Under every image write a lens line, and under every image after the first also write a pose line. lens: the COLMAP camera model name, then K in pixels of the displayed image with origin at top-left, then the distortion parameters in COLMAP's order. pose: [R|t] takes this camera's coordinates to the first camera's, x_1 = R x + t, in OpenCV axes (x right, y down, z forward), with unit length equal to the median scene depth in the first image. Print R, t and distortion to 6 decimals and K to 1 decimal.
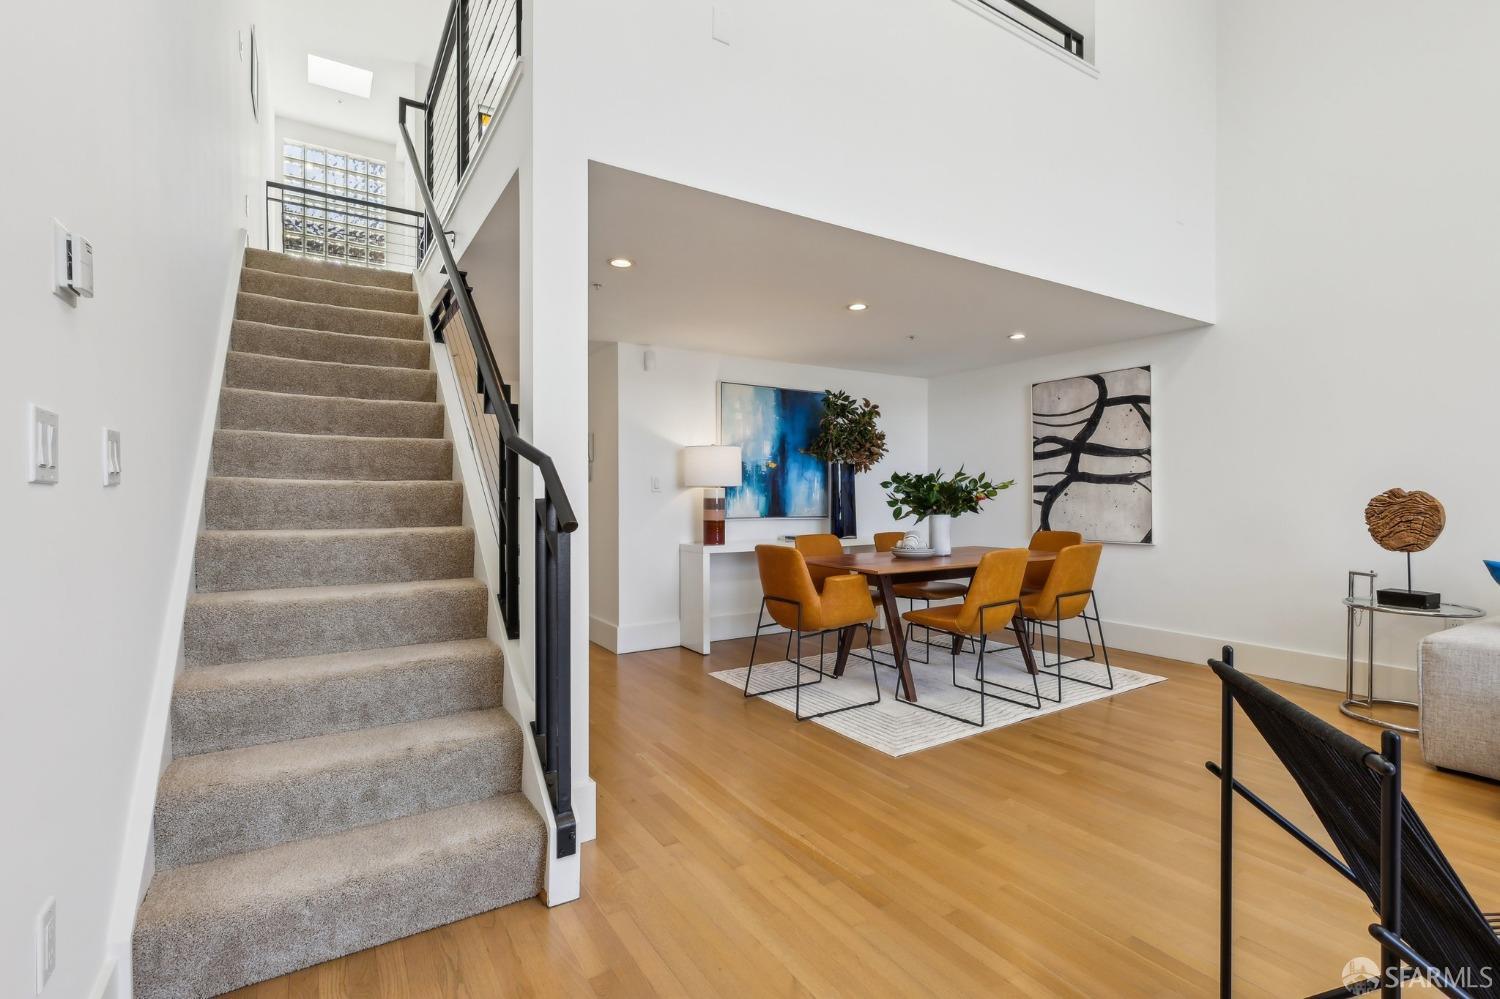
lens RADIAL K [[692.0, 0, 751.9], [0, 692.0, 499.7], [0, 0, 1]] dist [-0.001306, -0.000098]
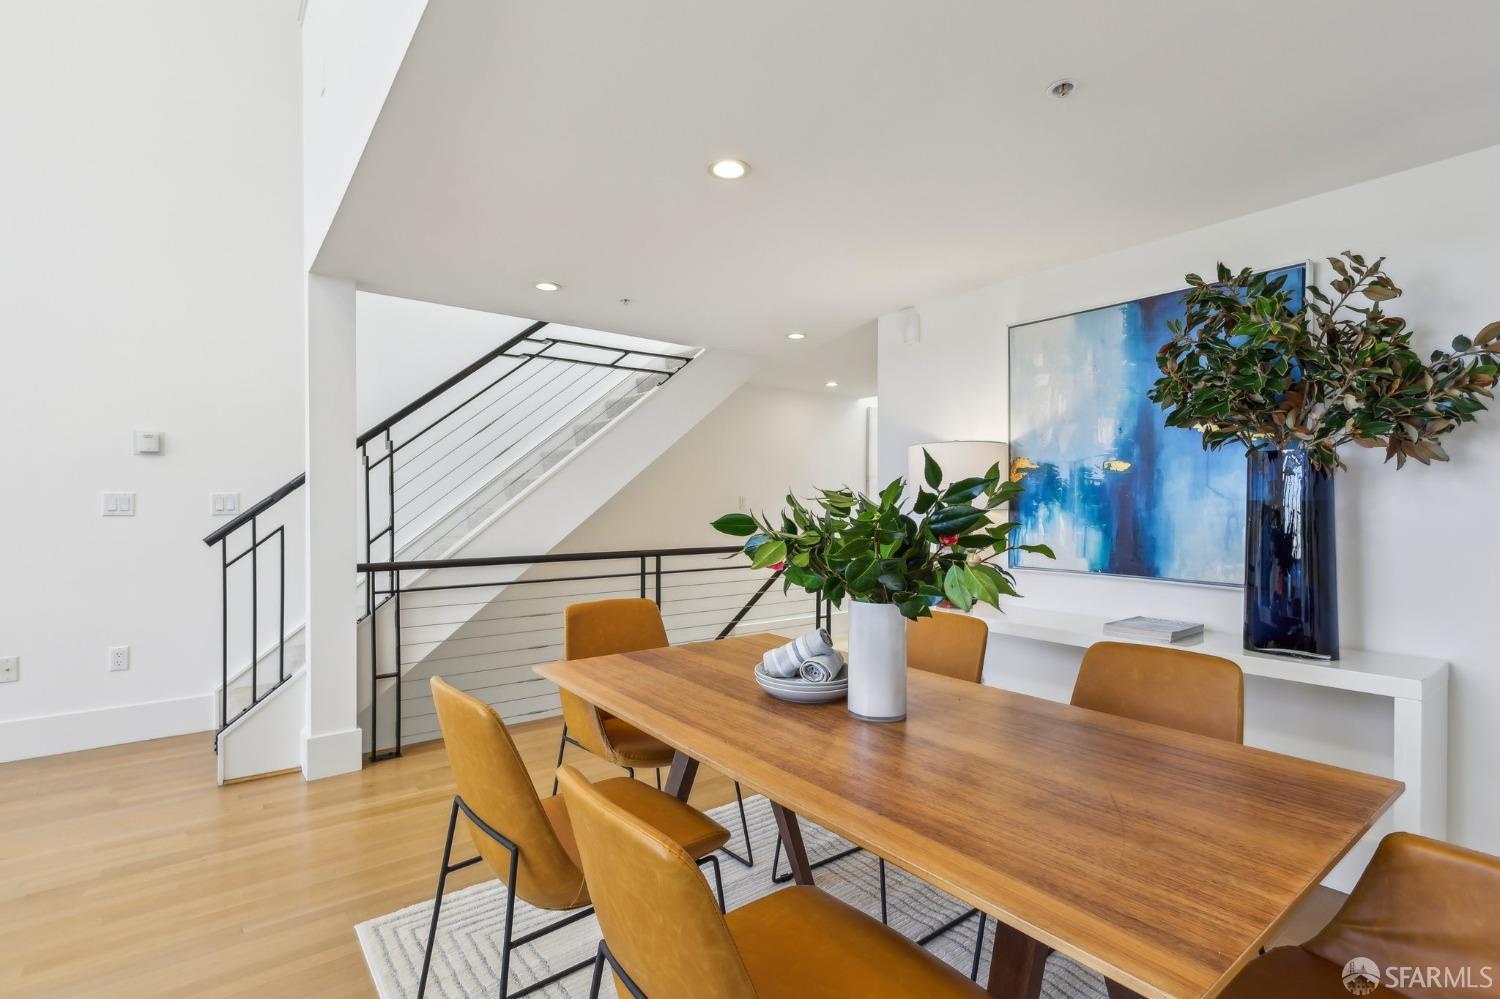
lens RADIAL K [[702.6, 0, 756.8], [0, 702.6, 505.9], [0, 0, 1]] dist [-0.000867, -0.000137]
pose [[0.099035, 0.005514, -0.995069, 0.508573], [-0.007888, 0.999958, 0.004756, -0.023376], [0.995053, 0.007378, 0.099074, 0.729148]]
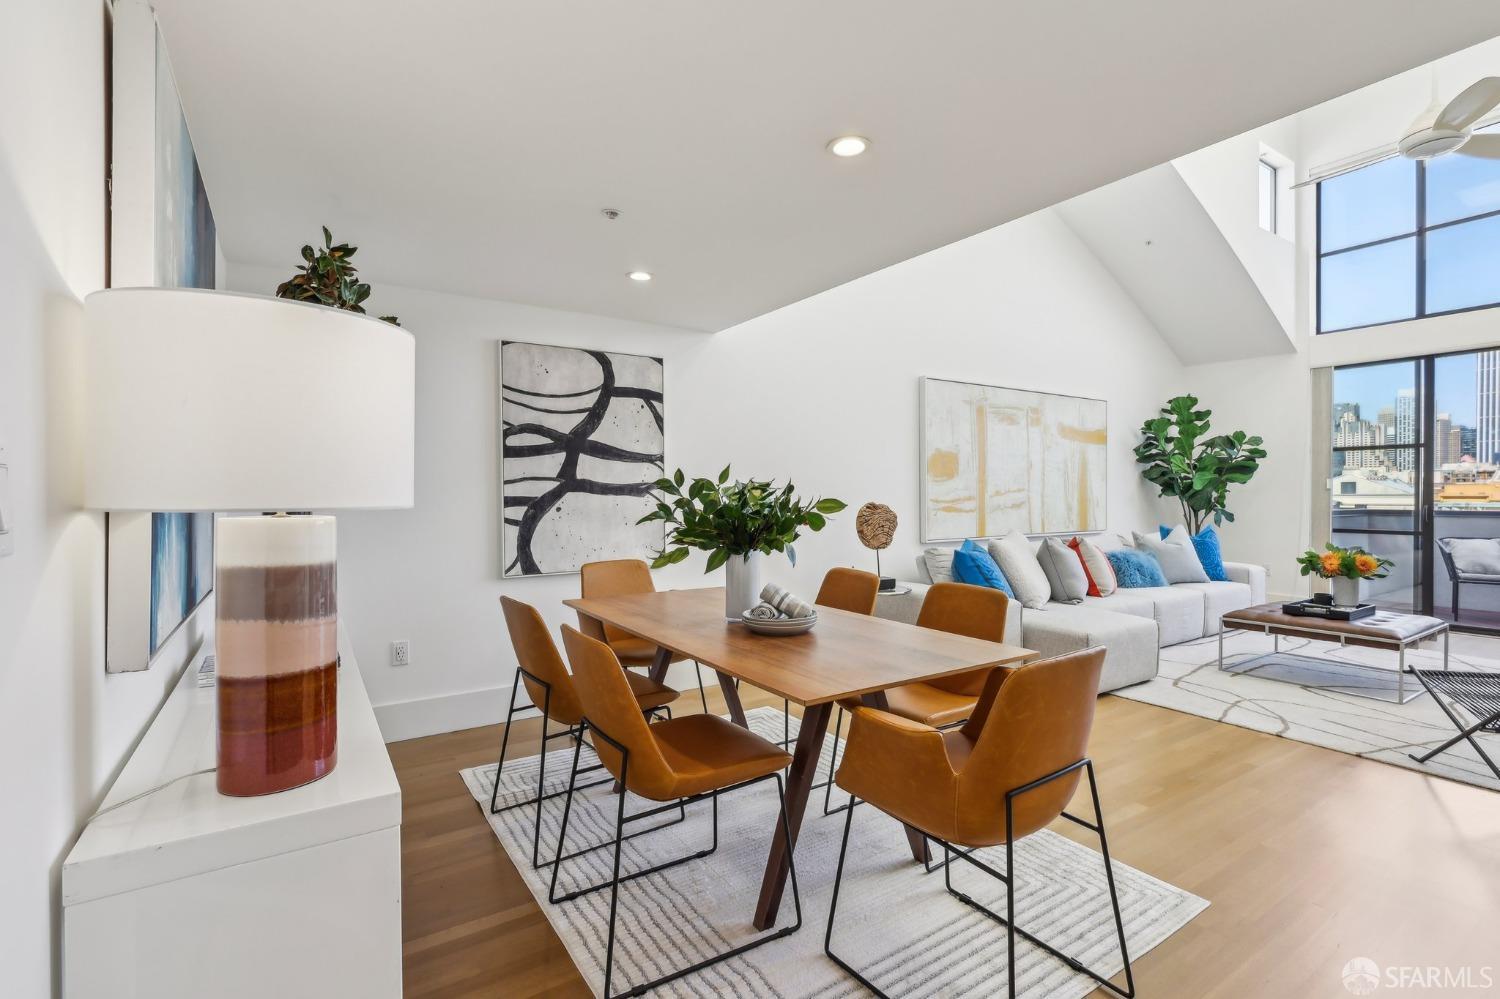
lens RADIAL K [[692.0, 0, 751.9], [0, 692.0, 499.7], [0, 0, 1]] dist [-0.001306, -0.000098]
pose [[-0.020656, -0.007015, 0.999762, -0.260011], [0.006931, 0.999950, 0.007160, -0.021177], [-0.999763, 0.007077, -0.020607, 0.813316]]
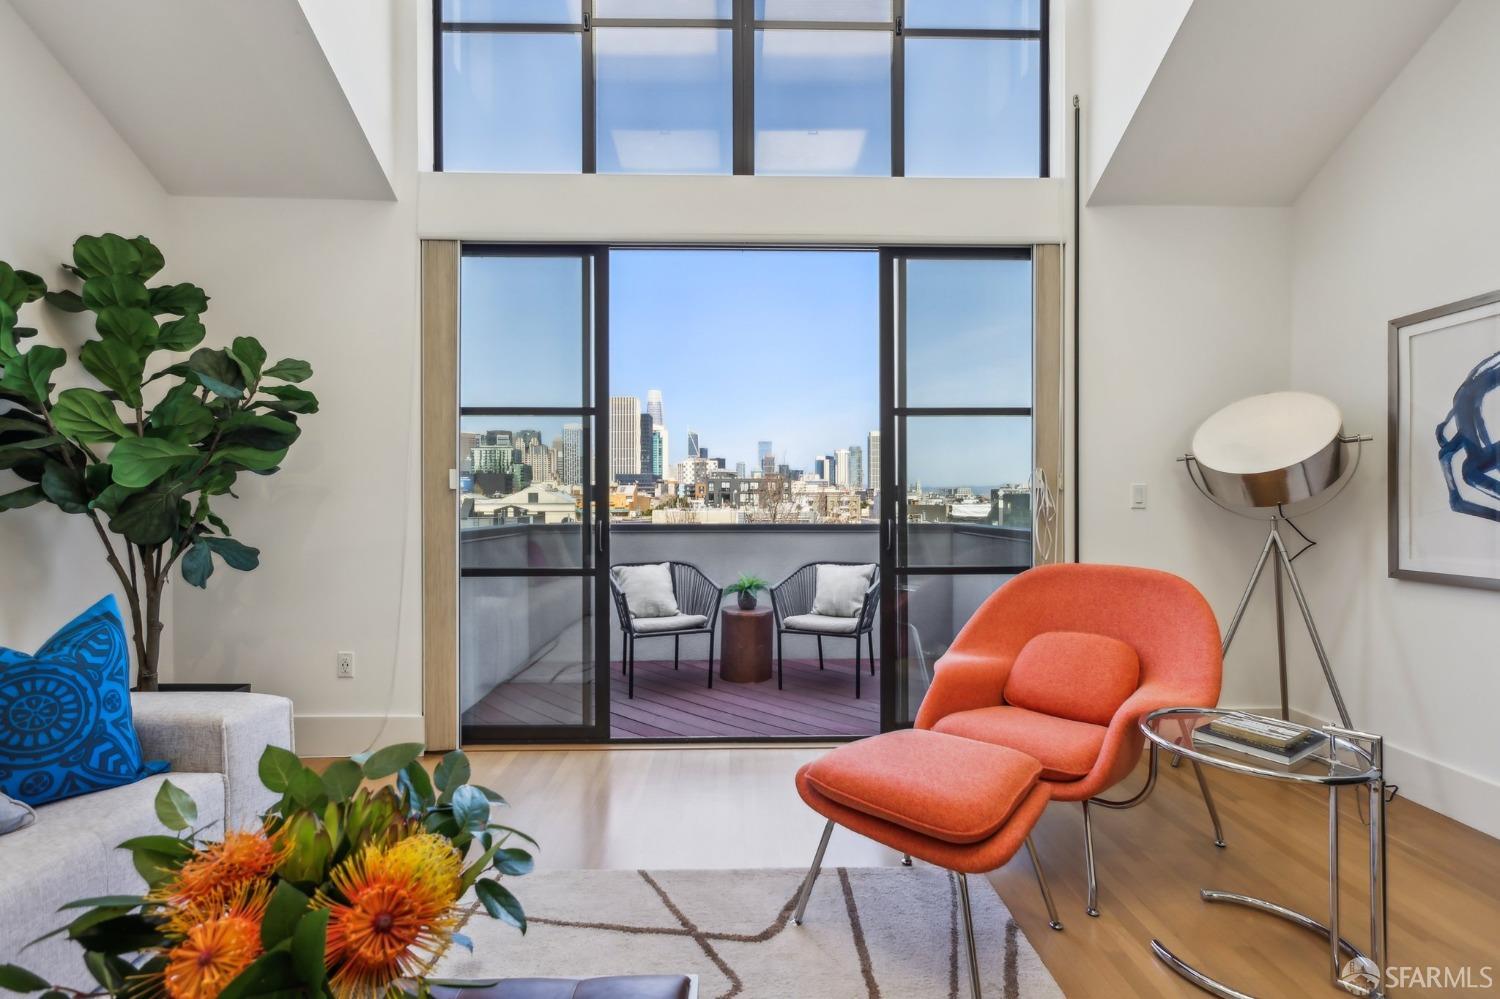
lens RADIAL K [[694.1, 0, 751.0], [0, 694.1, 506.7], [0, 0, 1]] dist [0.002068, 0.000552]
pose [[-0.859505, -0.000964, 0.511126, 0.420724], [0.005169, 0.999931, 0.010578, -0.014609], [-0.511101, 0.011734, -0.859441, 0.144086]]
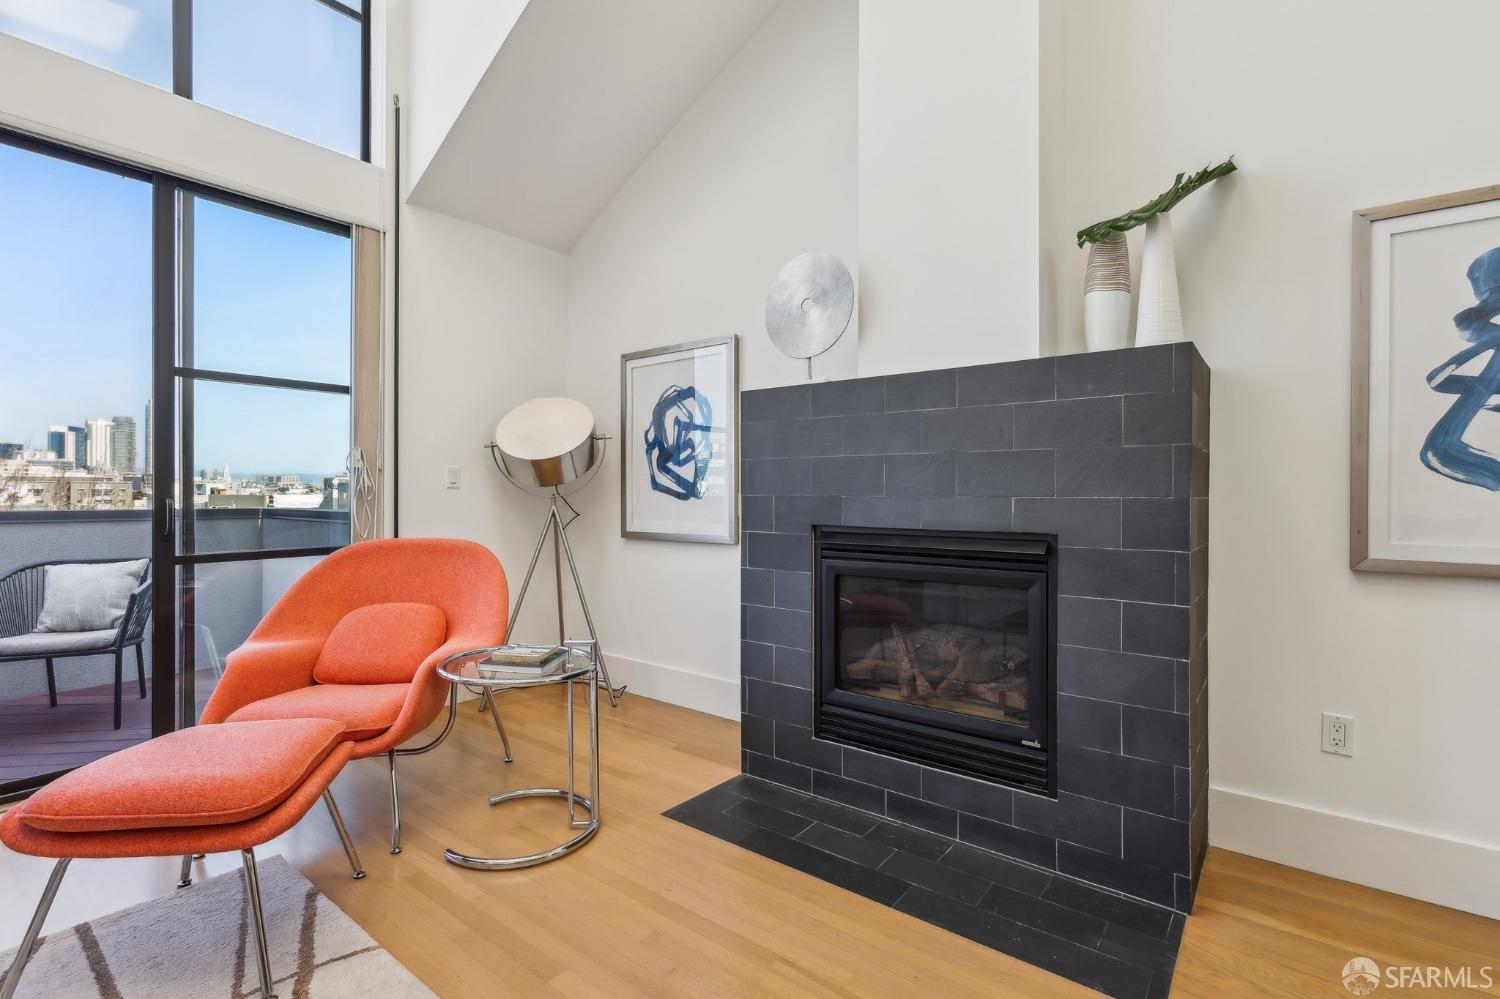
lens RADIAL K [[699.3, 0, 750.5], [0, 699.3, 490.2], [0, 0, 1]] dist [0.000423, 0.000104]
pose [[-0.941406, -0.002895, -0.337264, 0.395933], [-0.003532, 0.999993, 0.001277, -0.004528], [0.337258, 0.002393, -0.941409, 0.189819]]
